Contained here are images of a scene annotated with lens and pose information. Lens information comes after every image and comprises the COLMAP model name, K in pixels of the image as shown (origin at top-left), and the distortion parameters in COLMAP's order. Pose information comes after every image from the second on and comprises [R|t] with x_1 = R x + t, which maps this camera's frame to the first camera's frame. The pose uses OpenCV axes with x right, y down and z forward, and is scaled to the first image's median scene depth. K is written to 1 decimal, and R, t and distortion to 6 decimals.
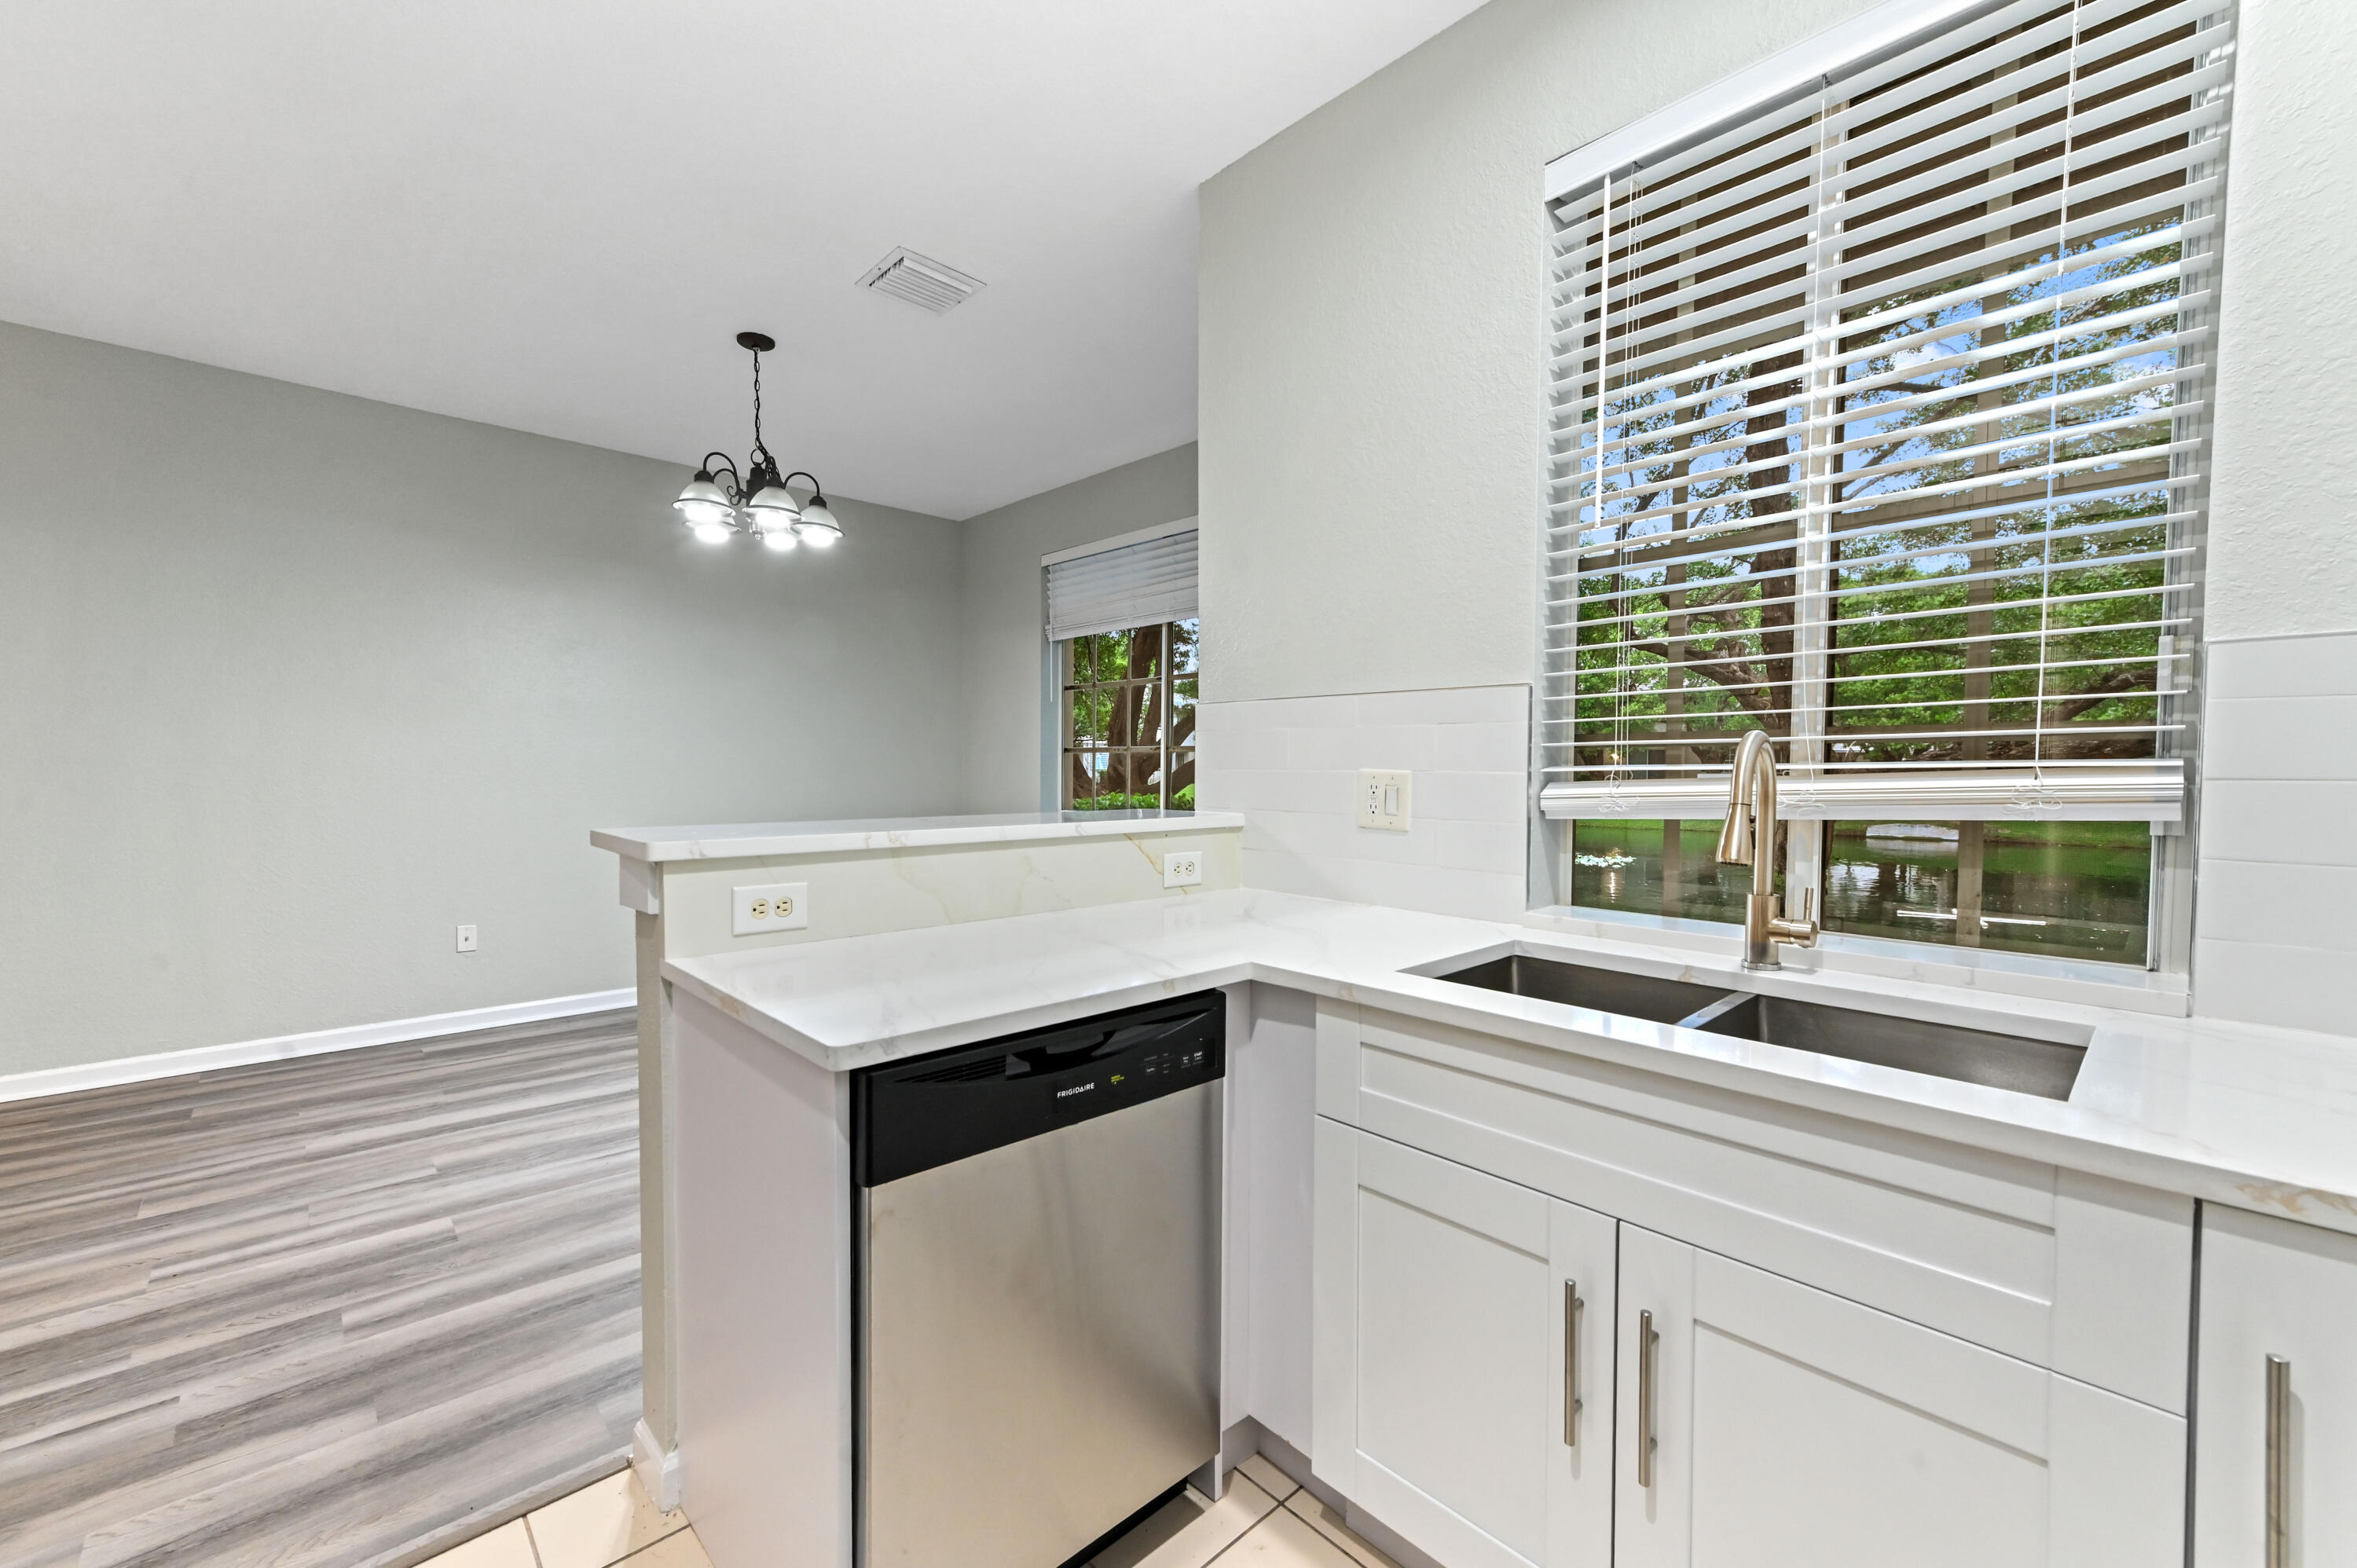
lens RADIAL K [[941.6, 0, 1176.6], [0, 941.6, 791.3], [0, 0, 1]] dist [0.015118, -0.000519]
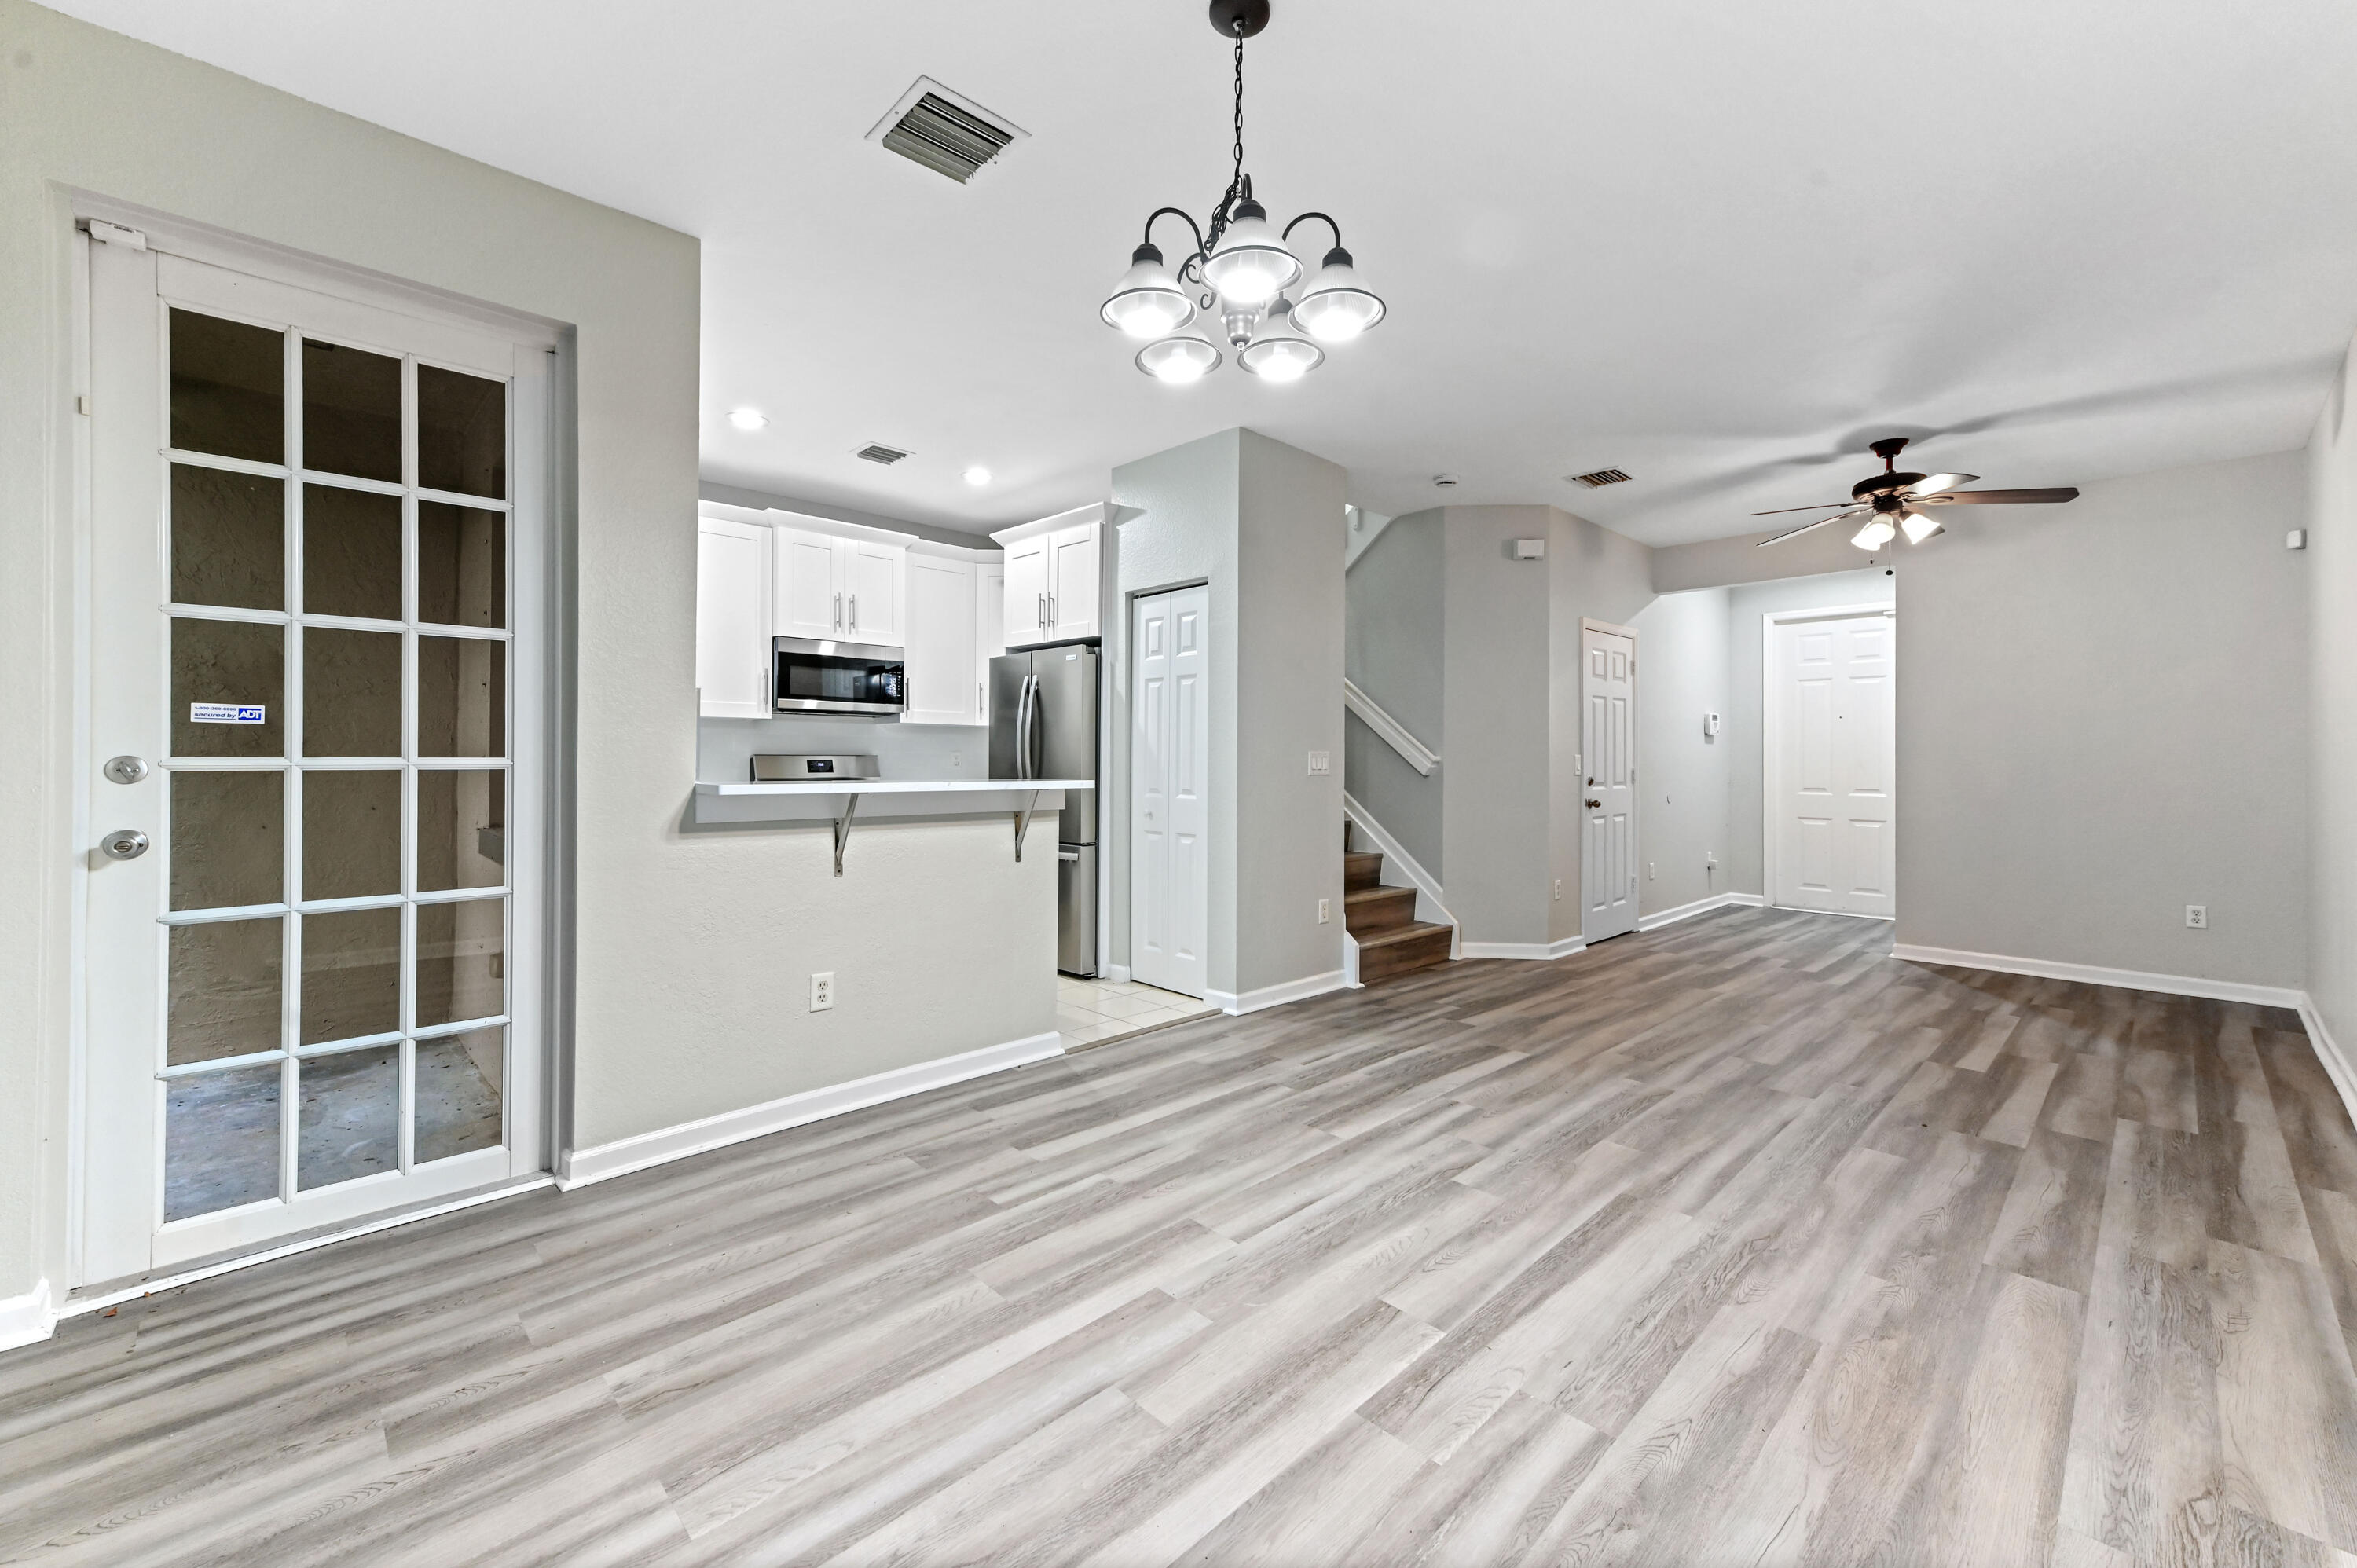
lens RADIAL K [[935.7, 0, 1180.5], [0, 935.7, 754.9], [0, 0, 1]] dist [0.015576, 0.000169]
pose [[-0.999871, -0.012100, -0.010538, -0.520902], [-0.012353, 0.999629, 0.024261, -0.047433], [0.010241, 0.024388, -0.999650, 2.052777]]
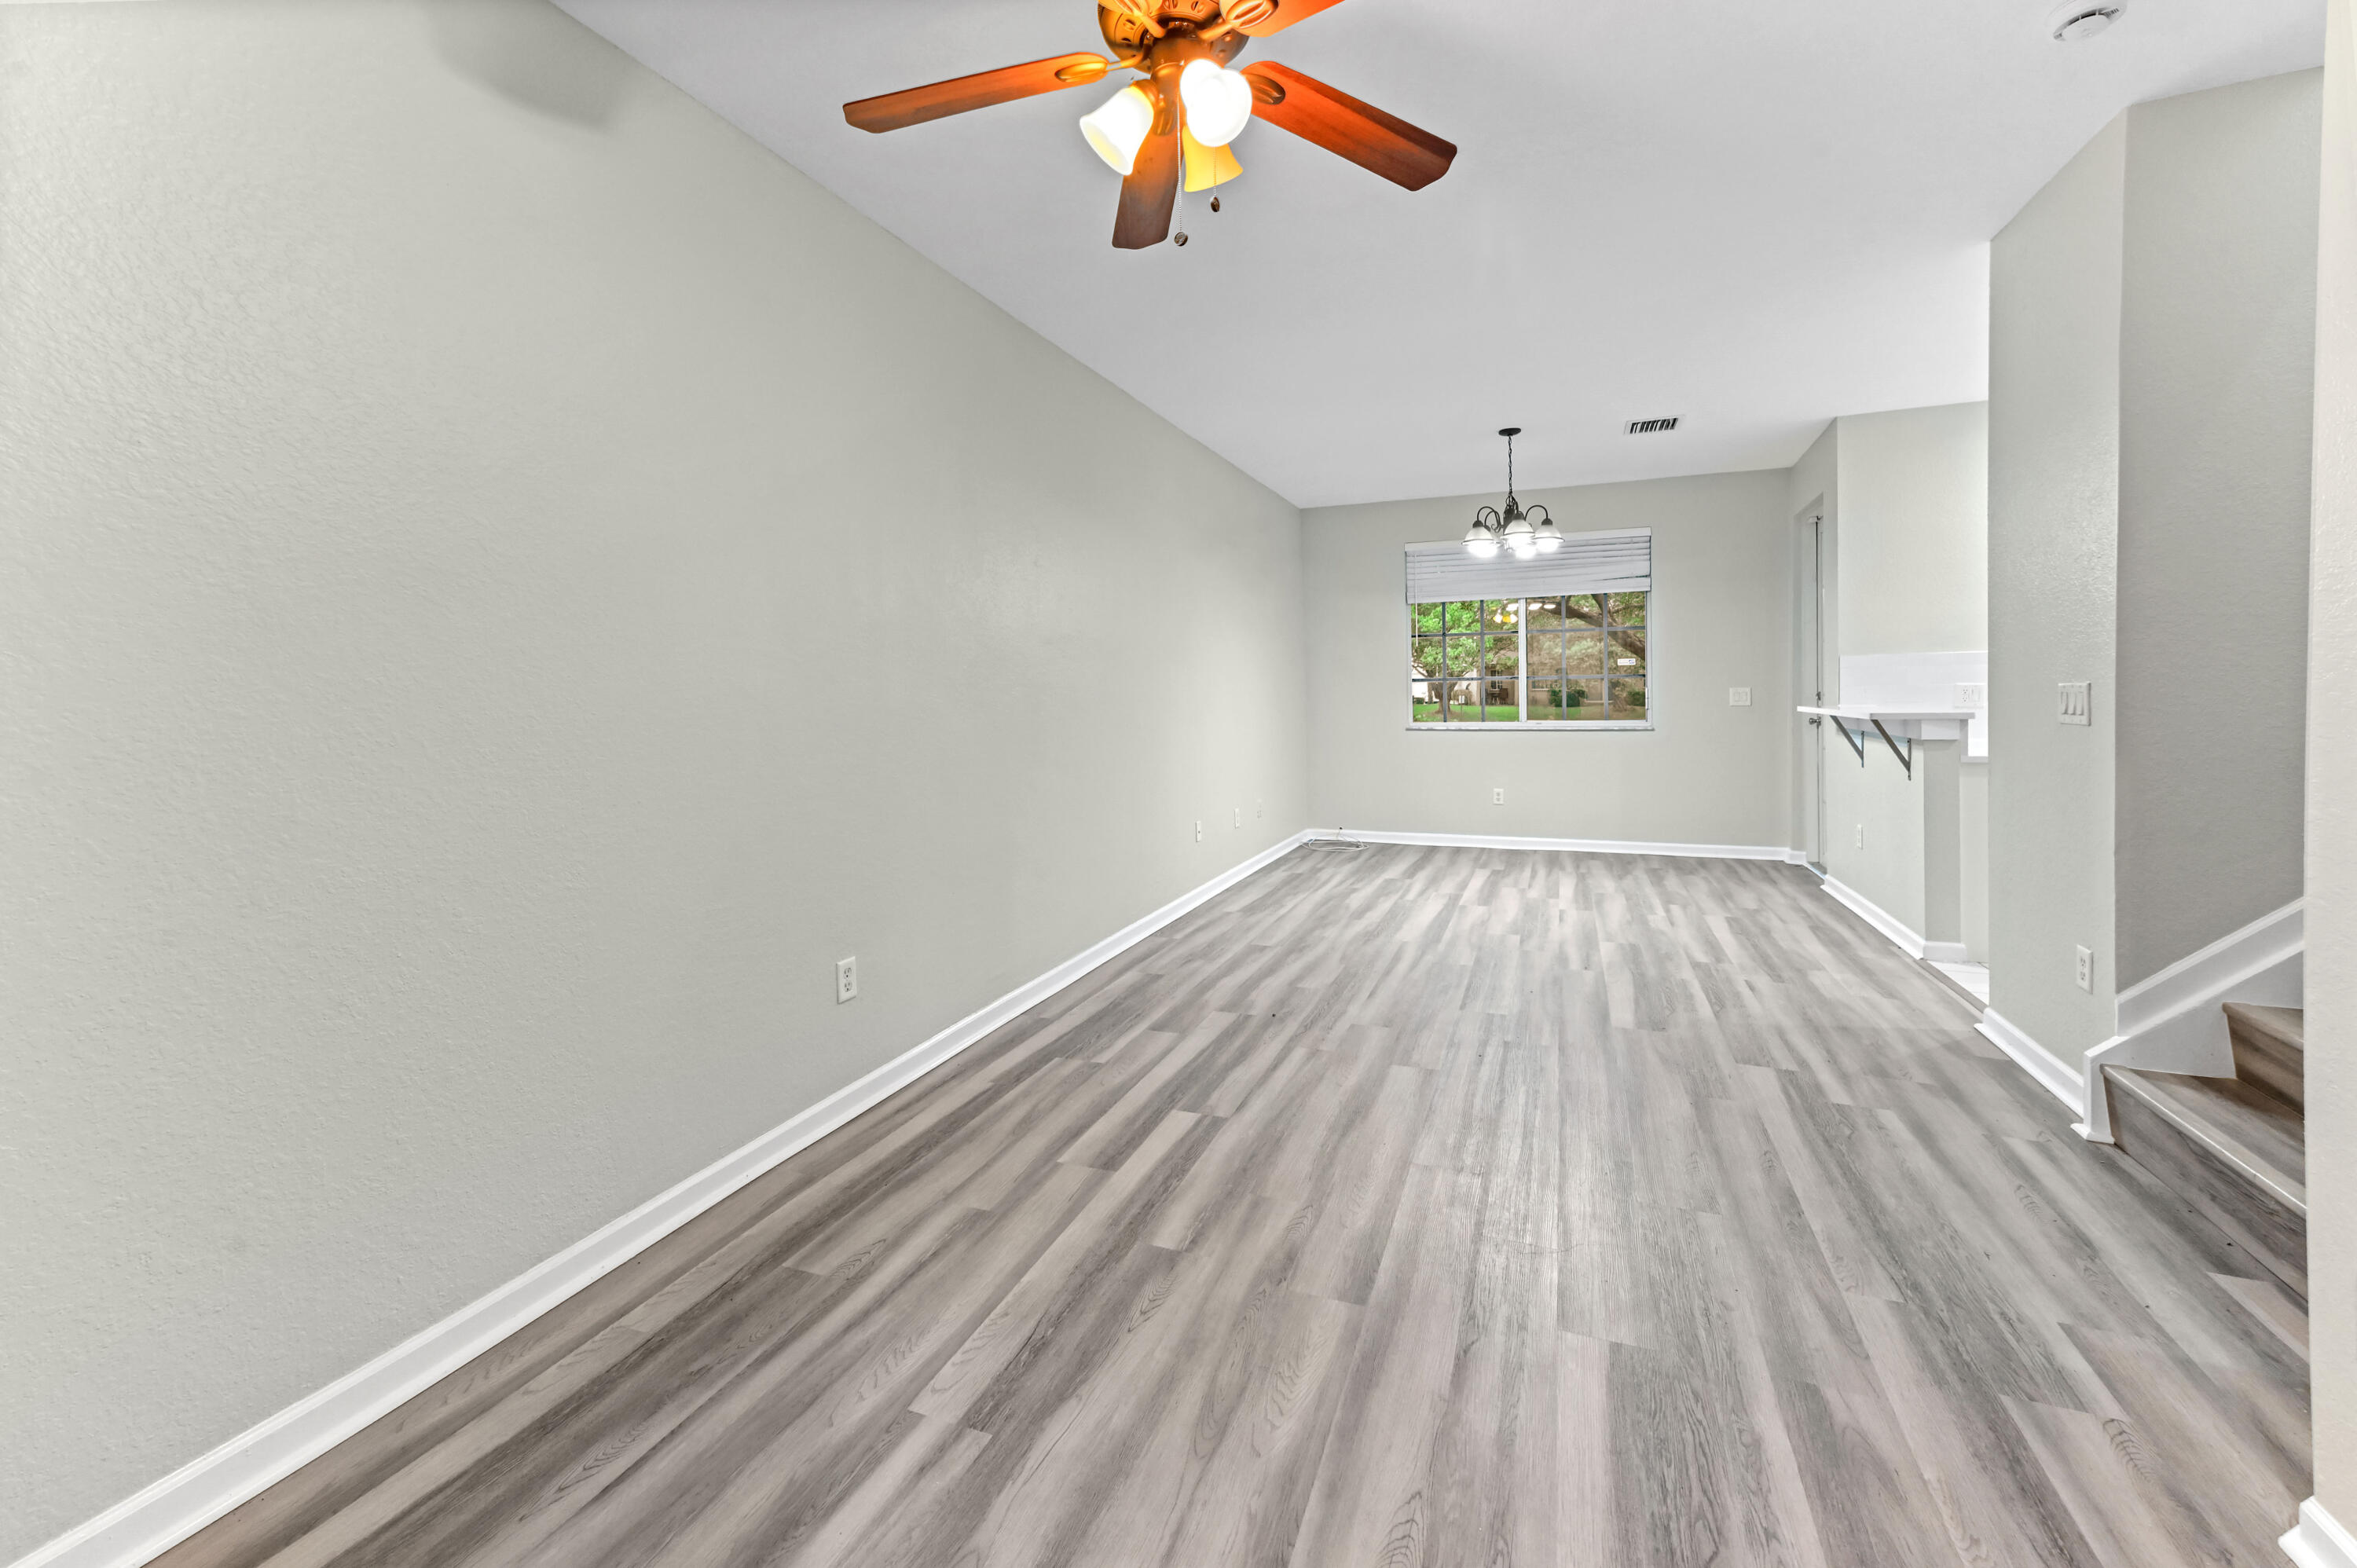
lens RADIAL K [[941.0, 0, 1193.6], [0, 941.0, 731.2], [0, 0, 1]] dist [0.008288, -0.000063]
pose [[0.900580, -0.041239, 0.432730, -2.133110], [0.037049, 0.999149, 0.018114, -0.013702], [-0.433109, -0.000281, 0.901341, -0.271667]]
